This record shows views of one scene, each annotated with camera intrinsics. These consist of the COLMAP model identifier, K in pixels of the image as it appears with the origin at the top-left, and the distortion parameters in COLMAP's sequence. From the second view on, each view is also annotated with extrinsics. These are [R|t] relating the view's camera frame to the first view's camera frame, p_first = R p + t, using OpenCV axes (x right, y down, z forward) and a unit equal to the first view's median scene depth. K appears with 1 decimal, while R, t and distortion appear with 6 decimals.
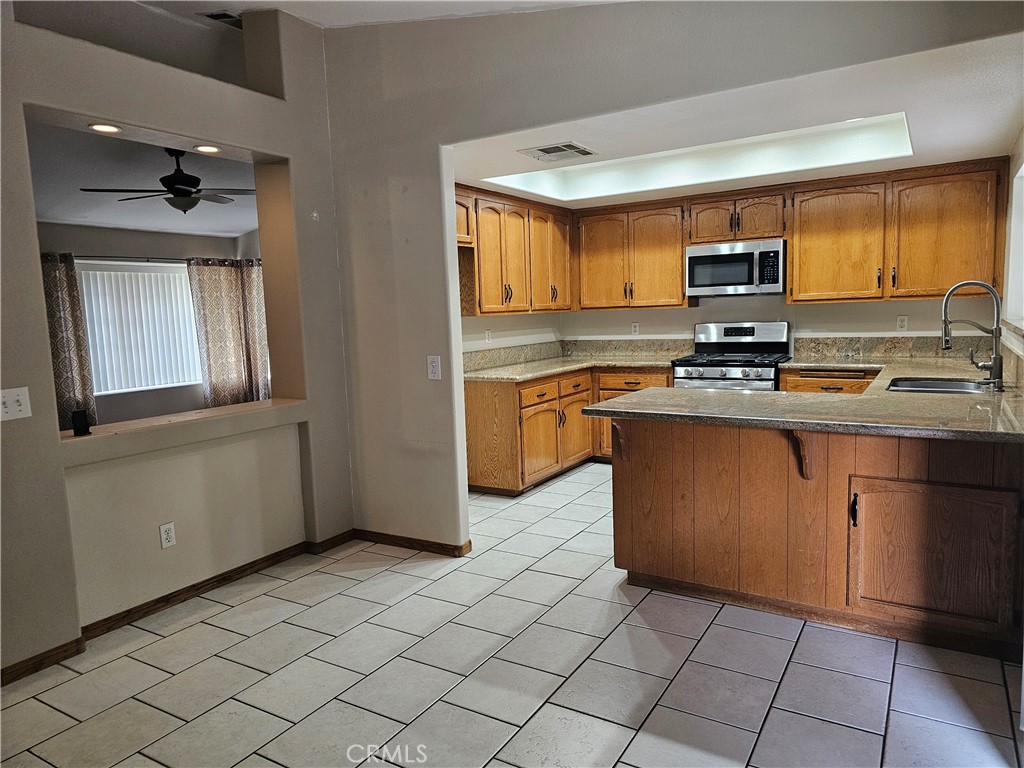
lens RADIAL K [[688.2, 0, 517.4], [0, 688.2, 382.6], [0, 0, 1]] dist [0.051492, -0.033729]
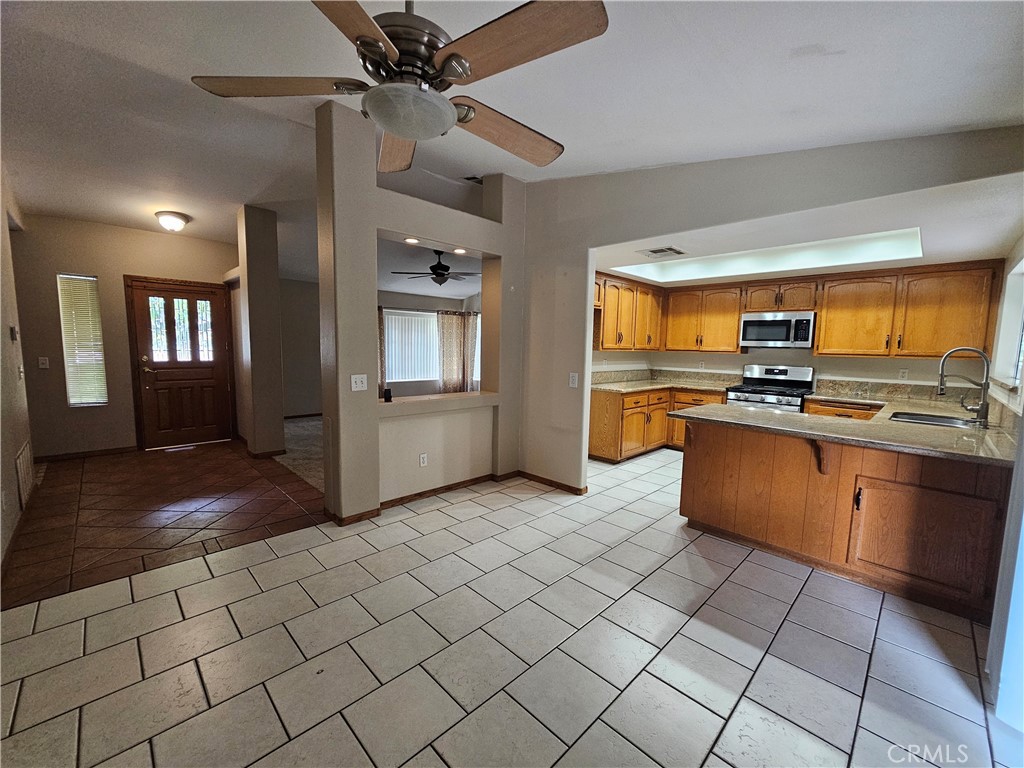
lens RADIAL K [[419.8, 0, 513.6], [0, 419.8, 386.9], [0, 0, 1]] dist [-0.000695, 0.001433]
pose [[0.969410, 0.078878, -0.232427, -0.021792], [-0.080625, 0.996743, 0.001992, 0.003477], [0.231827, 0.016808, 0.972612, -0.020569]]
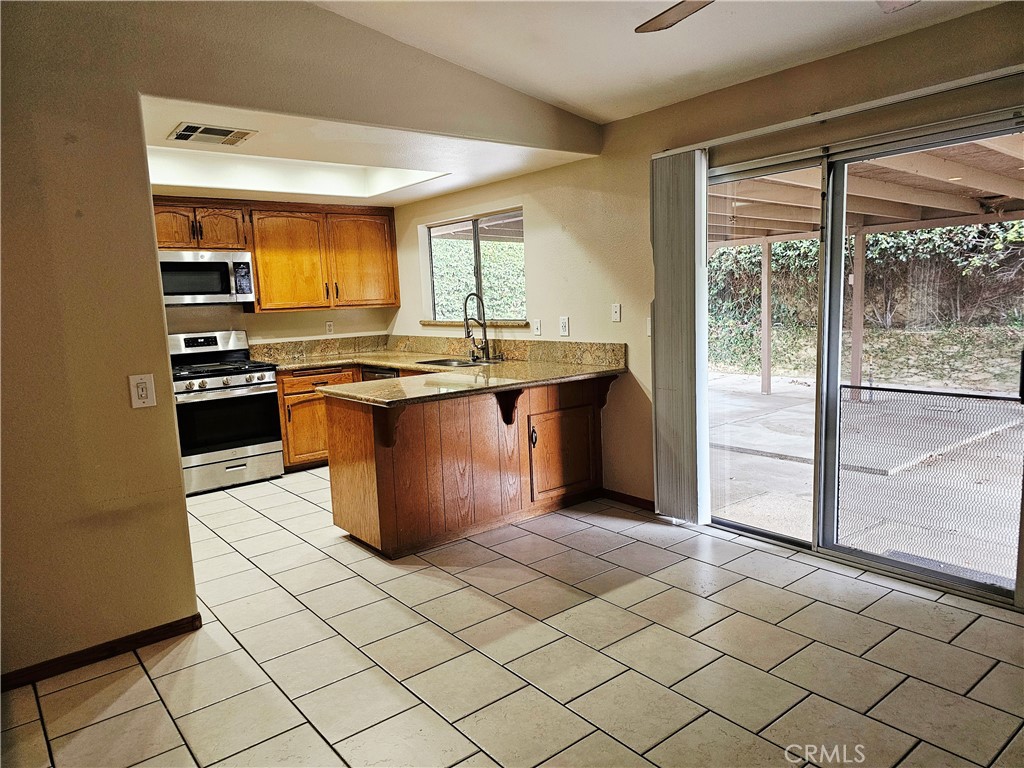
lens RADIAL K [[688.2, 0, 517.7], [0, 688.2, 388.0], [0, 0, 1]] dist [0.051492, -0.033729]
pose [[0.335664, -0.106756, 0.935913, -0.627690], [0.132805, 0.988997, 0.065180, -0.018349], [-0.932573, 0.102416, 0.346148, 0.336601]]
